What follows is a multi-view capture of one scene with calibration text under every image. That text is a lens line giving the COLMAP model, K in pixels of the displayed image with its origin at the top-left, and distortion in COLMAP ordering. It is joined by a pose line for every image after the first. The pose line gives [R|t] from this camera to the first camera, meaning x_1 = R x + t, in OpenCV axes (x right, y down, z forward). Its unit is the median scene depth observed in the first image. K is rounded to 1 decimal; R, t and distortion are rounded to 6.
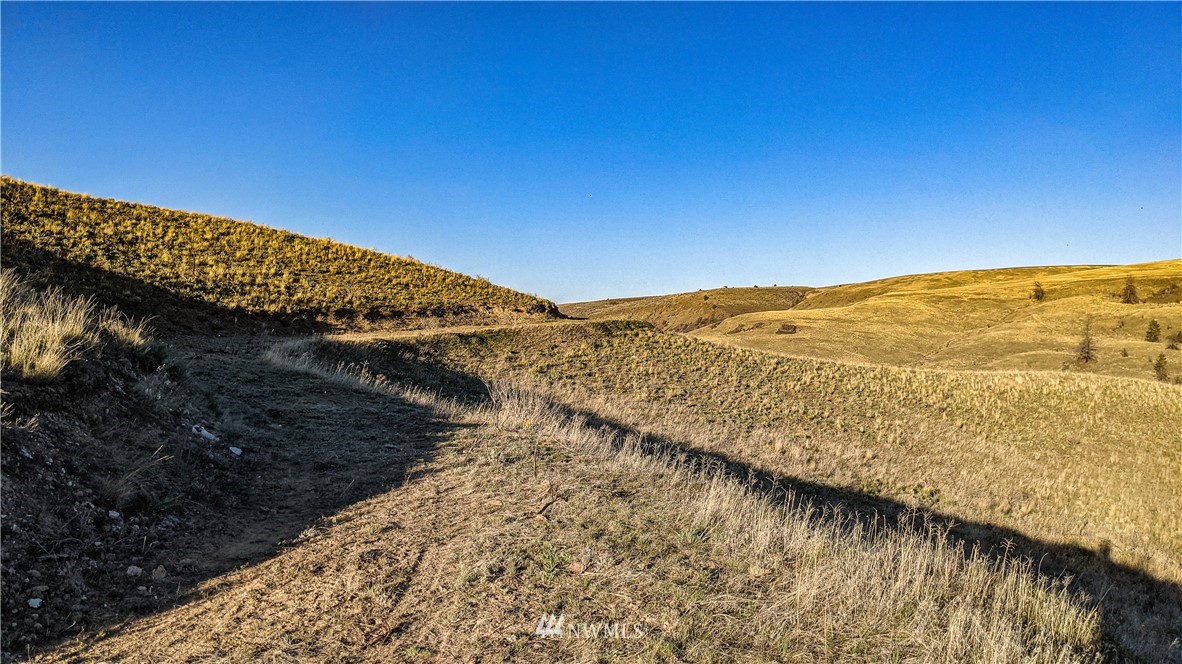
lens RADIAL K [[922.3, 0, 579.6], [0, 922.3, 334.2], [0, 0, 1]] dist [0.040871, -0.079911]
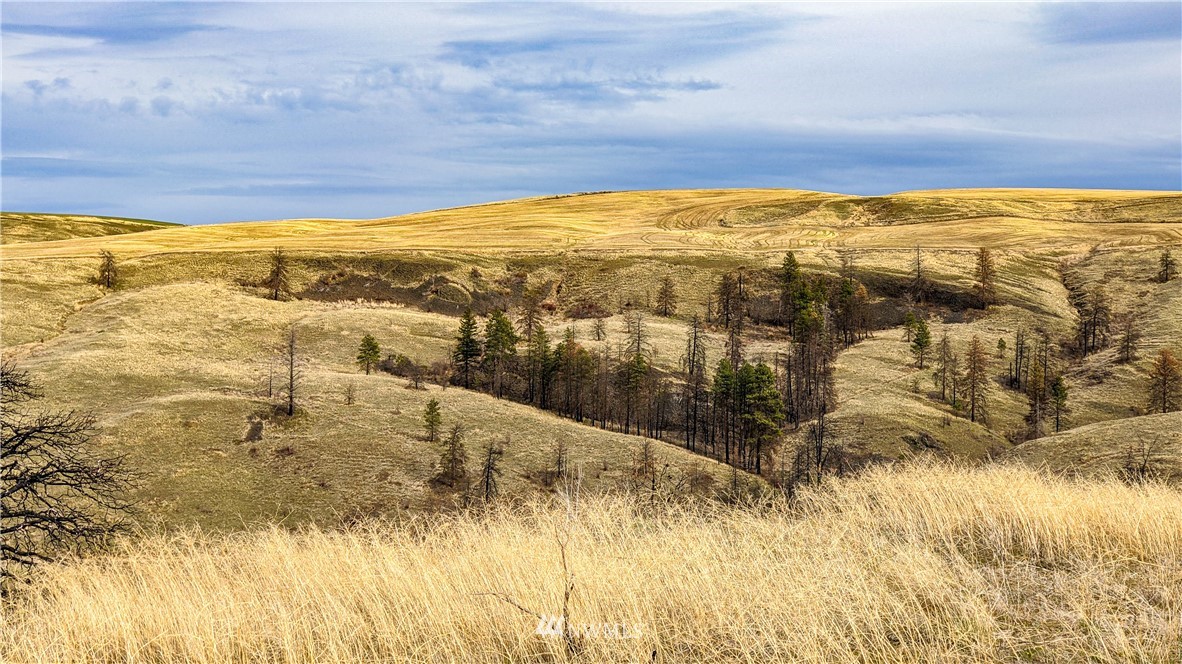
lens RADIAL K [[1854.6, 0, 593.0], [0, 1854.6, 315.5], [0, 0, 1]] dist [0.271473, -1.022290]
pose [[0.666673, 0.015923, 0.745181, -0.102585], [-0.009559, 0.999872, -0.012814, -0.011187], [-0.745289, 0.001420, 0.666740, 0.117990]]
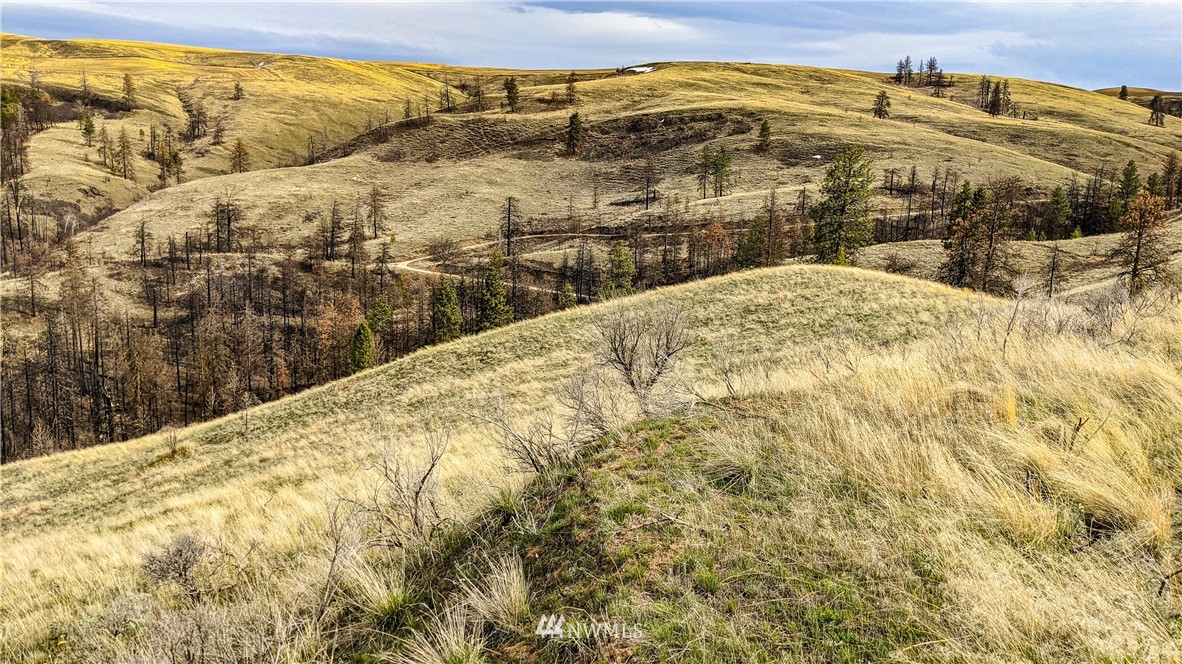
lens RADIAL K [[928.4, 0, 587.9], [0, 928.4, 328.0], [0, 0, 1]] dist [0.066246, -0.096529]
pose [[0.088669, -0.185012, 0.978728, -0.041452], [-0.025048, 0.981873, 0.187876, -0.007188], [-0.995746, -0.041174, 0.082428, 0.143018]]
